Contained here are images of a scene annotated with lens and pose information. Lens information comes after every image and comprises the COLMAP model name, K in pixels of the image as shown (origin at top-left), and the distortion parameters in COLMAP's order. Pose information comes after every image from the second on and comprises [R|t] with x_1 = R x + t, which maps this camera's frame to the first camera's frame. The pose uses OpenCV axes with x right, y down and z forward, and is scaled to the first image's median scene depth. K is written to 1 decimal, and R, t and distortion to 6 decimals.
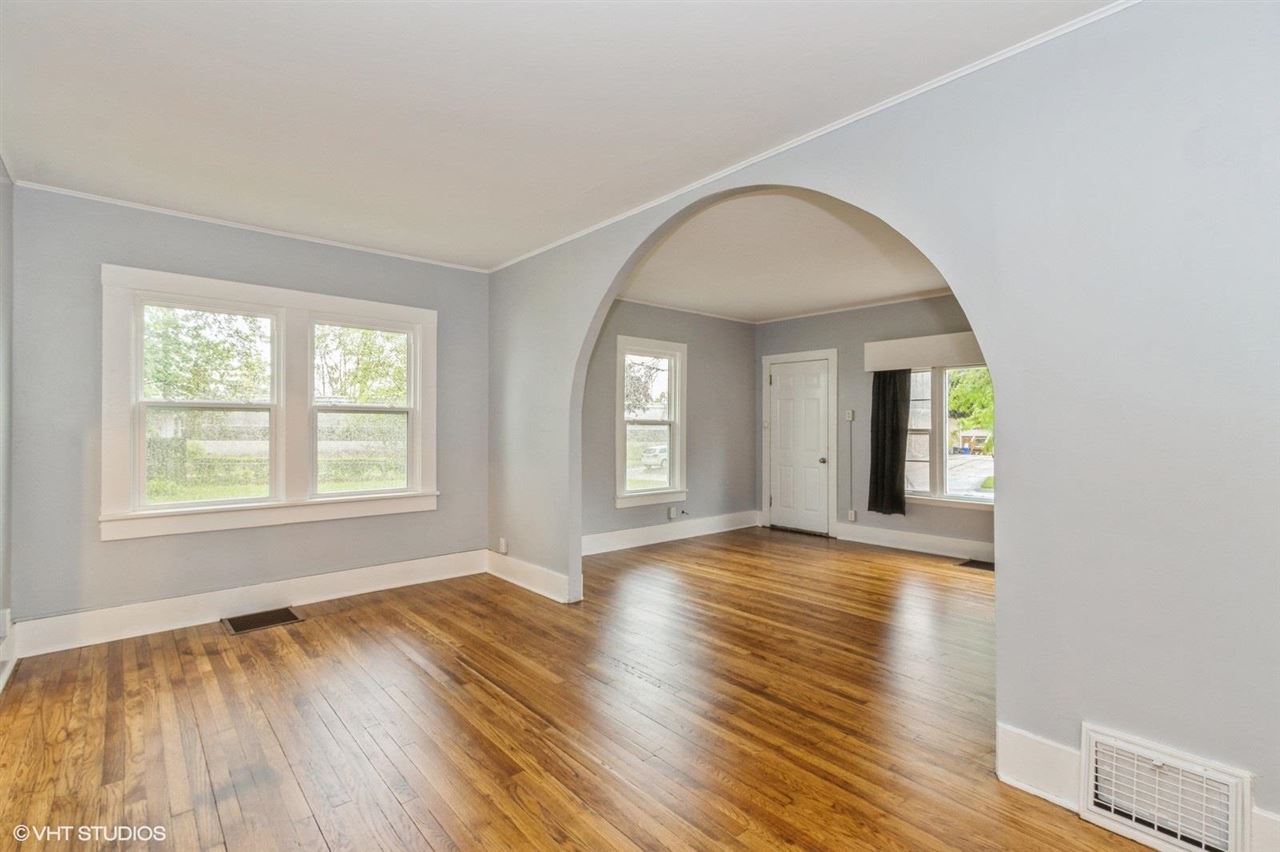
lens RADIAL K [[591.9, 0, 641.3], [0, 591.9, 414.0], [0, 0, 1]] dist [0.003436, 0.000332]
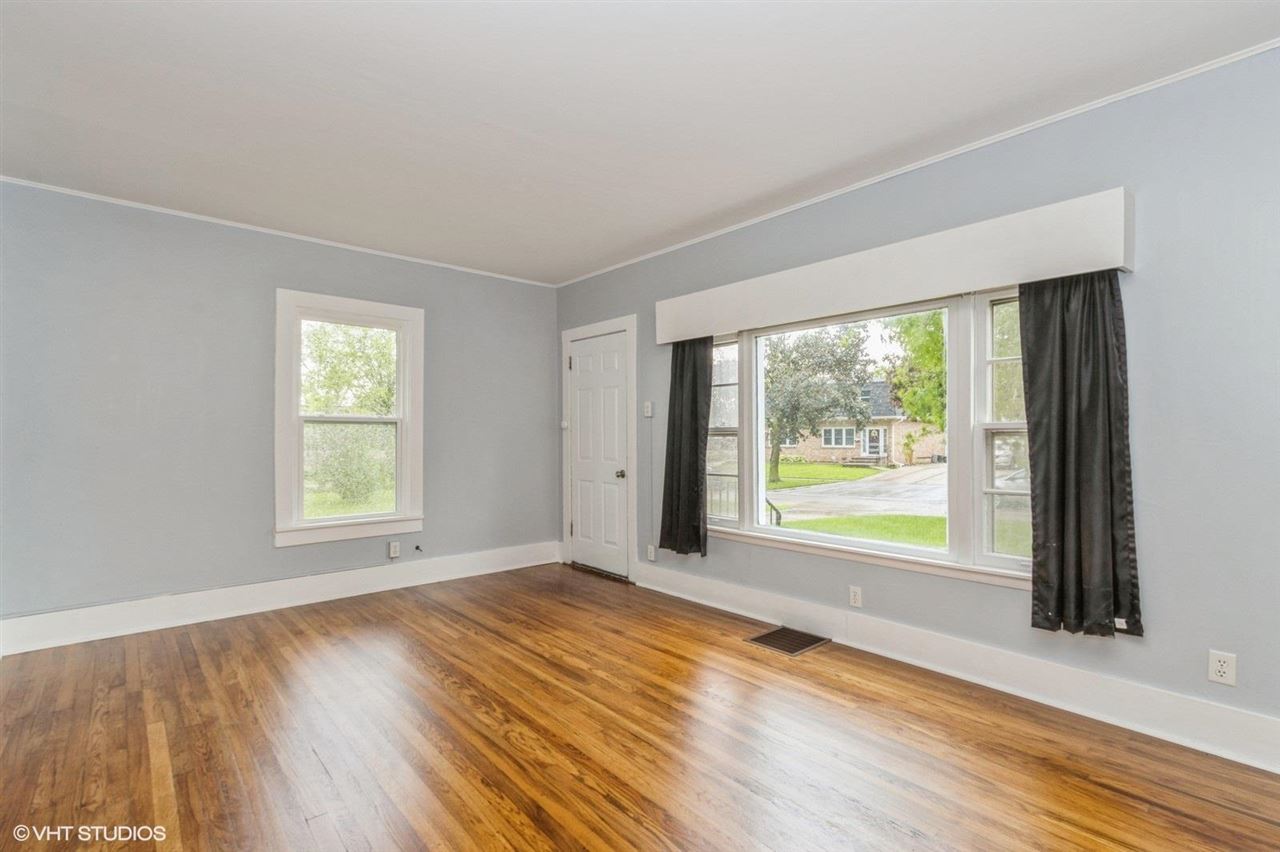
lens RADIAL K [[591.8, 0, 639.6], [0, 591.8, 430.3], [0, 0, 1]] dist [0.001728, -0.000183]
pose [[0.999988, -0.003948, -0.002785, 0.600400], [0.003983, 0.999908, 0.012943, 0.030409], [0.002734, -0.012954, 0.999912, 0.527275]]
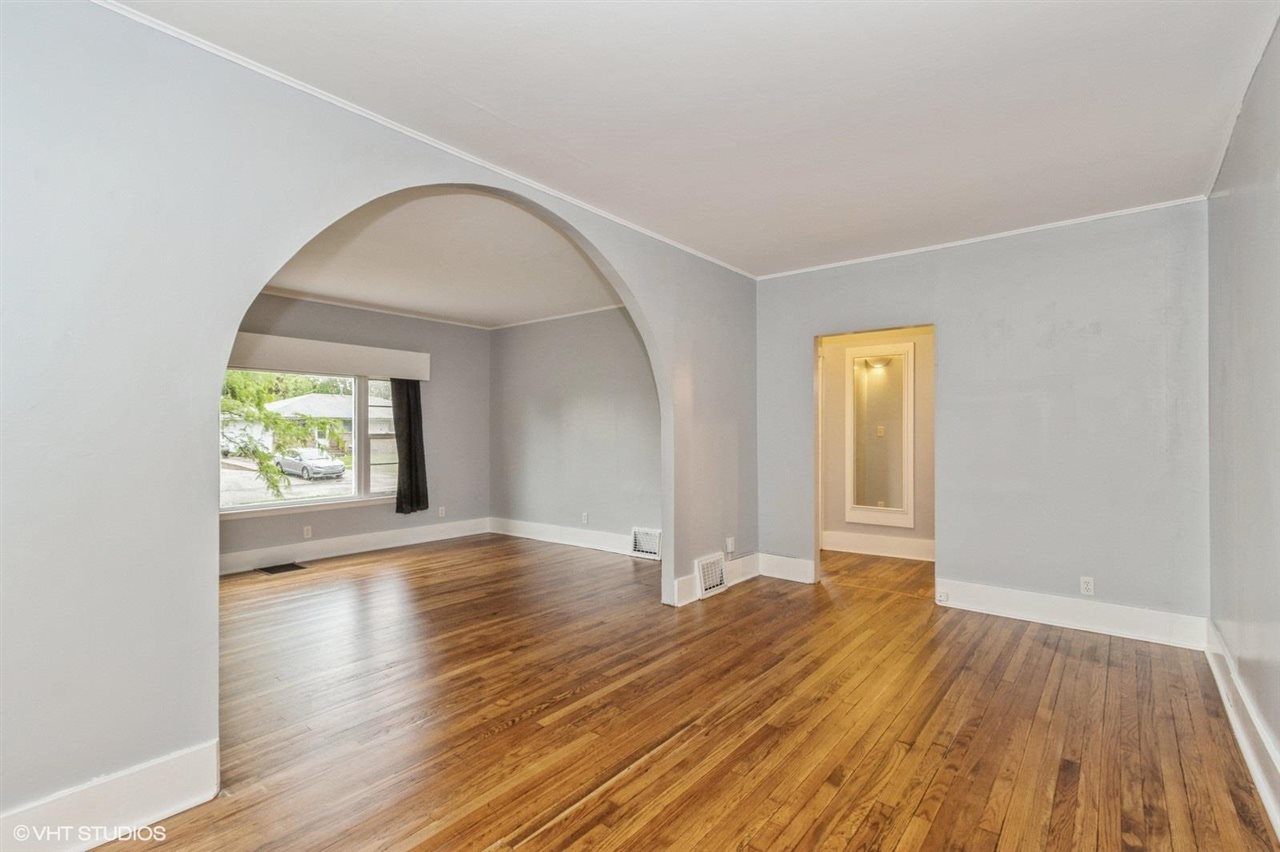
lens RADIAL K [[582.3, 0, 633.9], [0, 582.3, 420.7], [0, 0, 1]] dist [0.002523, 0.000024]
pose [[-0.167722, 0.019746, 0.985637, -0.740455], [-0.018764, 0.999554, -0.023217, 0.019742], [-0.985656, -0.022389, -0.167277, 0.834503]]
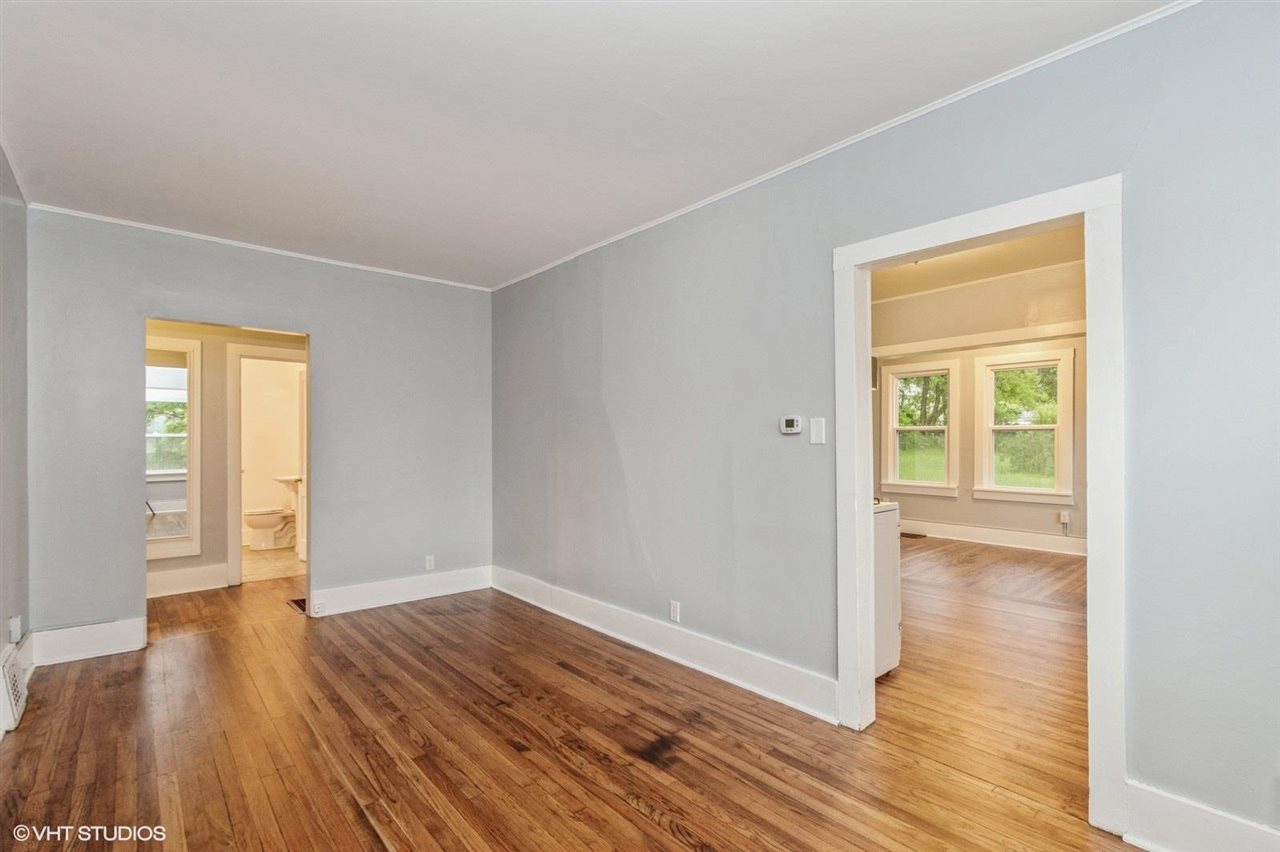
lens RADIAL K [[584.3, 0, 638.7], [0, 584.3, 441.5], [0, 0, 1]] dist [0.001192, -0.000146]
pose [[-1.000000, 0.000462, -0.000036, -0.349741], [0.000463, 0.999748, -0.022455, 0.024704], [0.000026, -0.022455, -0.999748, 1.188953]]
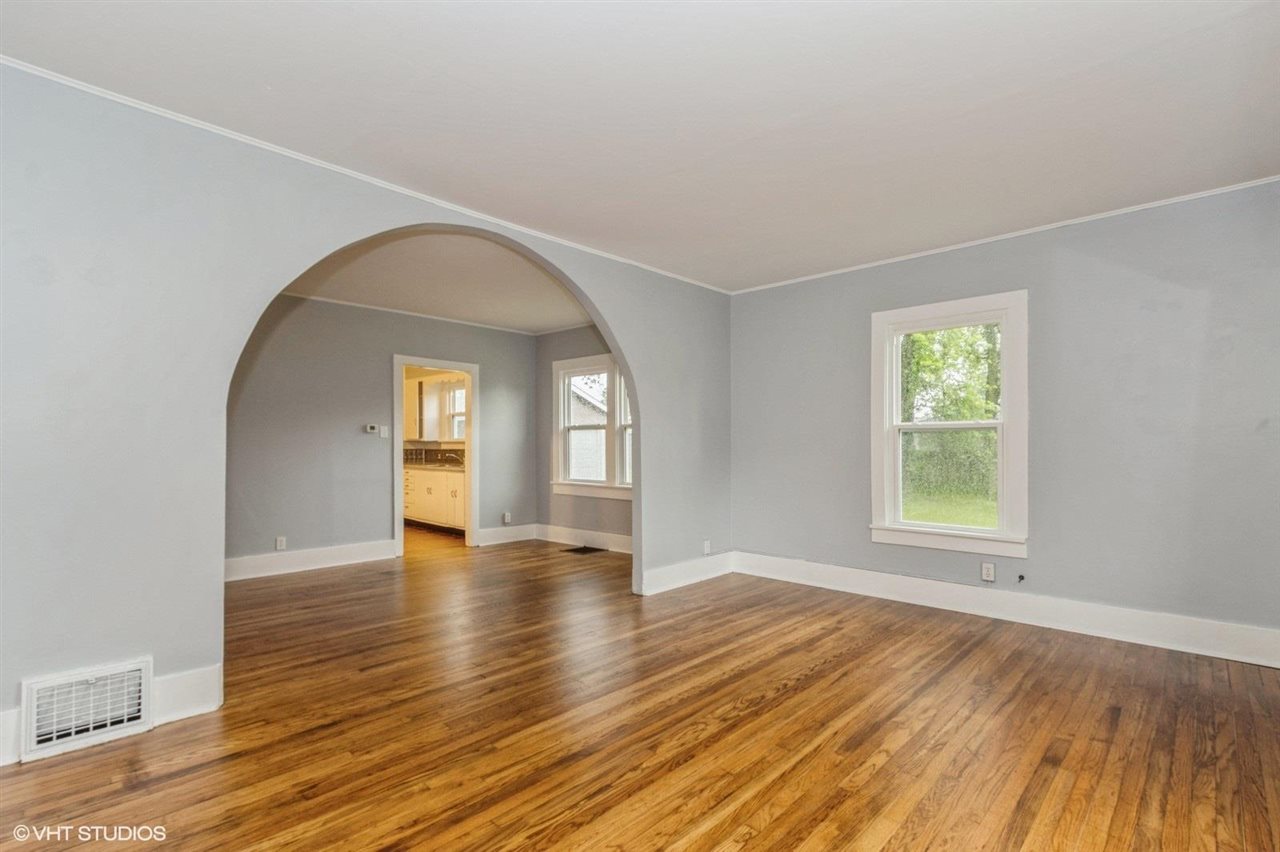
lens RADIAL K [[591.8, 0, 639.6], [0, 591.8, 430.3], [0, 0, 1]] dist [0.001728, -0.000183]
pose [[0.089181, -0.026356, -0.995667, 1.114804], [0.020793, 0.999481, -0.024595, 0.046076], [0.995798, -0.018510, 0.089683, 1.022940]]
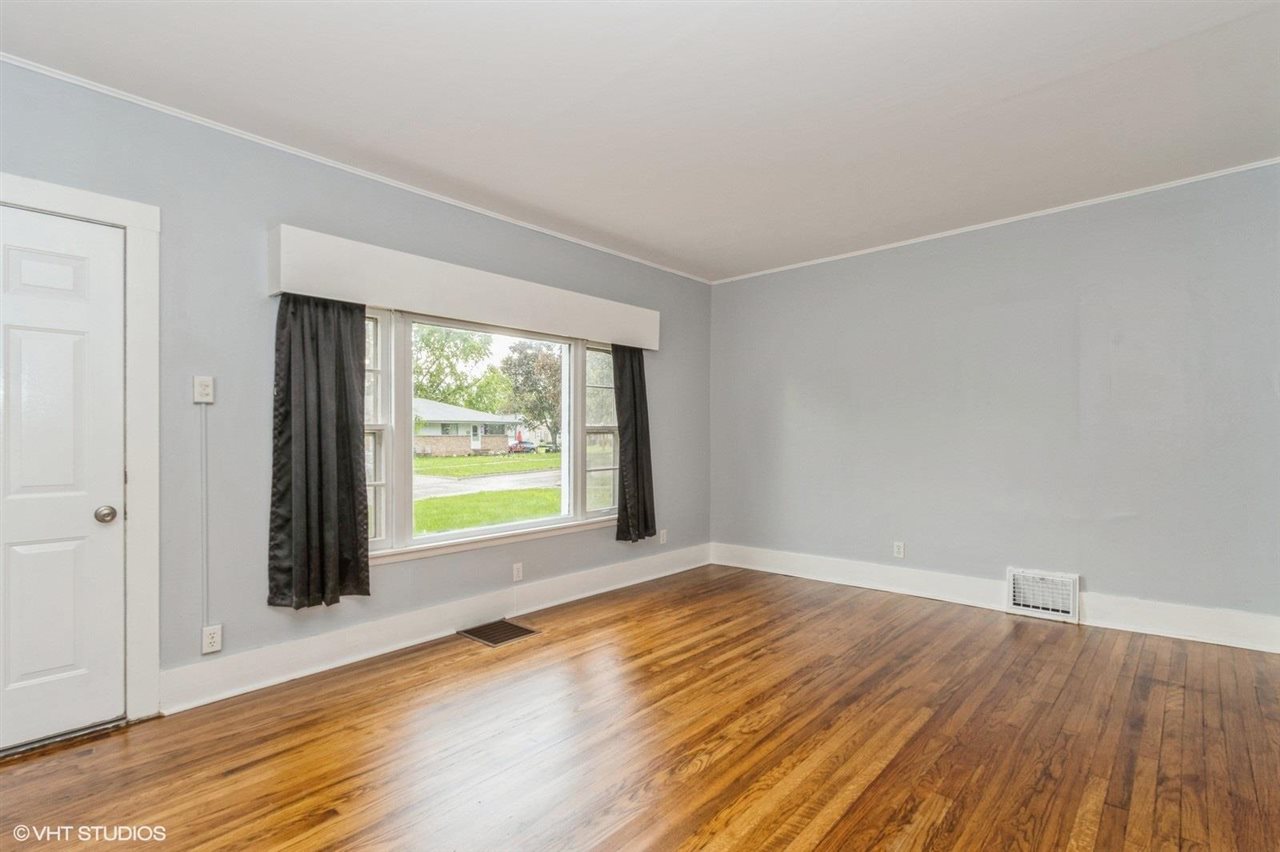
lens RADIAL K [[595.1, 0, 629.4], [0, 595.1, 433.0], [0, 0, 1]] dist [0.001636, -0.000059]
pose [[-0.103638, 0.002814, 0.994611, -0.142119], [-0.014072, 0.999892, -0.004295, 0.050271], [-0.994516, -0.014441, -0.103587, 1.332538]]
